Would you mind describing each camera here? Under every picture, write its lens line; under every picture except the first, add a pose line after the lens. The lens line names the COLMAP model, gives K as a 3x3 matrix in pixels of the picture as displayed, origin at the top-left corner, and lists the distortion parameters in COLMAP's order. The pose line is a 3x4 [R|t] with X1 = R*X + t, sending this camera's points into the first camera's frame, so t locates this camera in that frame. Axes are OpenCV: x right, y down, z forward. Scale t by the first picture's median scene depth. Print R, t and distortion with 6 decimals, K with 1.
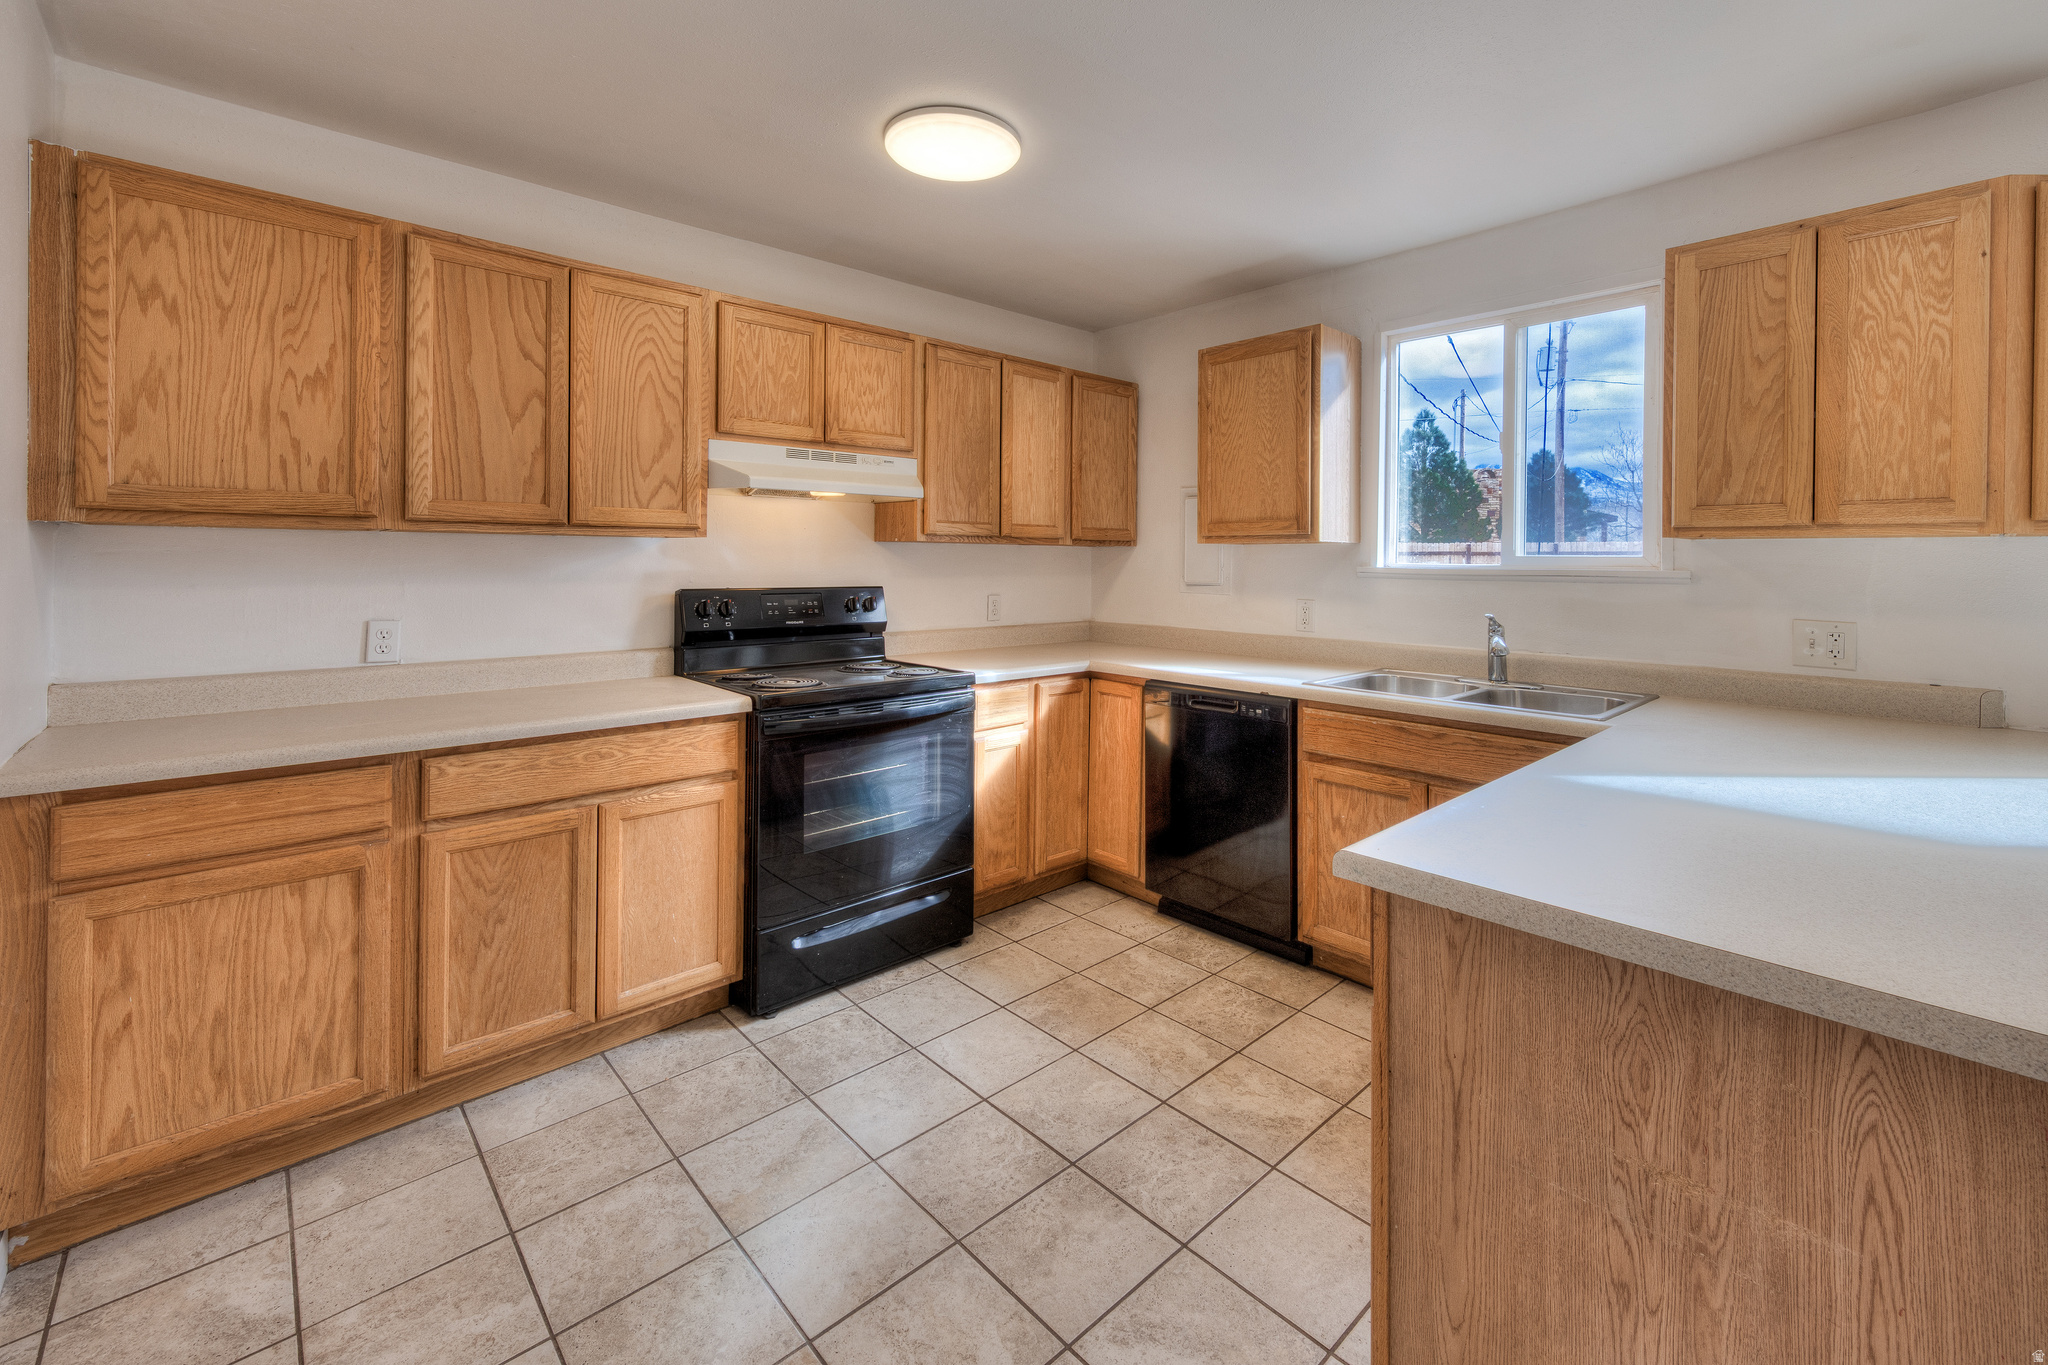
lens RADIAL K [[853.9, 0, 1059.7], [0, 853.9, 559.4], [0, 0, 1]] dist [0.000649, -0.000428]
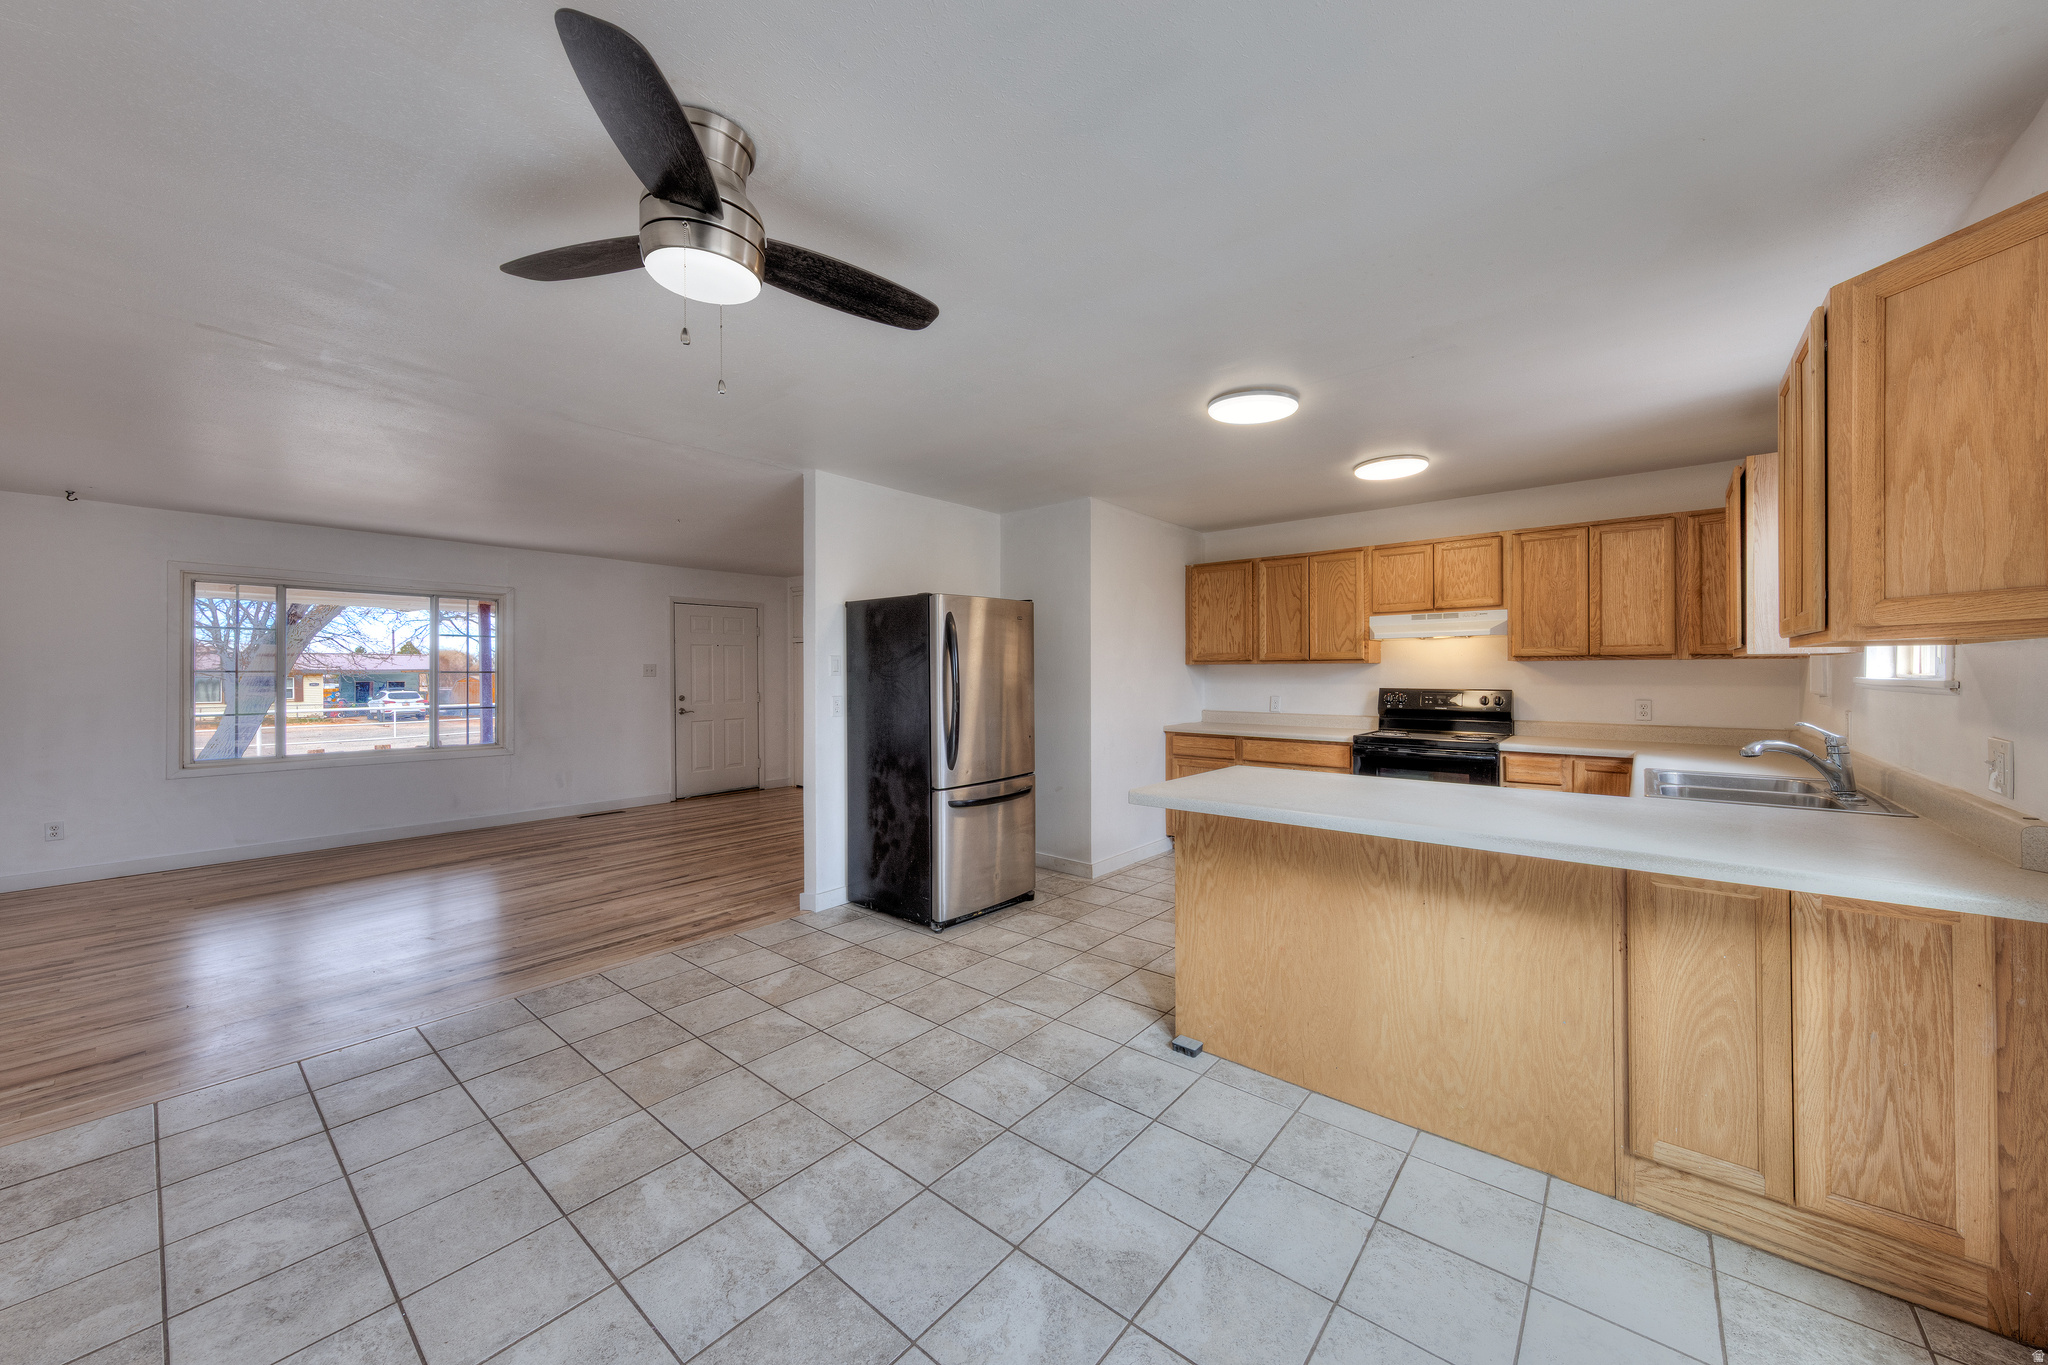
lens RADIAL K [[729.2, 0, 1037.1], [0, 729.2, 671.8], [0, 0, 1]] dist [0.001593, 0.000054]
pose [[0.113327, -0.006671, -0.993535, 1.455171], [0.005802, 0.999965, -0.006053, 0.002510], [0.993541, -0.005078, 0.113362, -0.028126]]
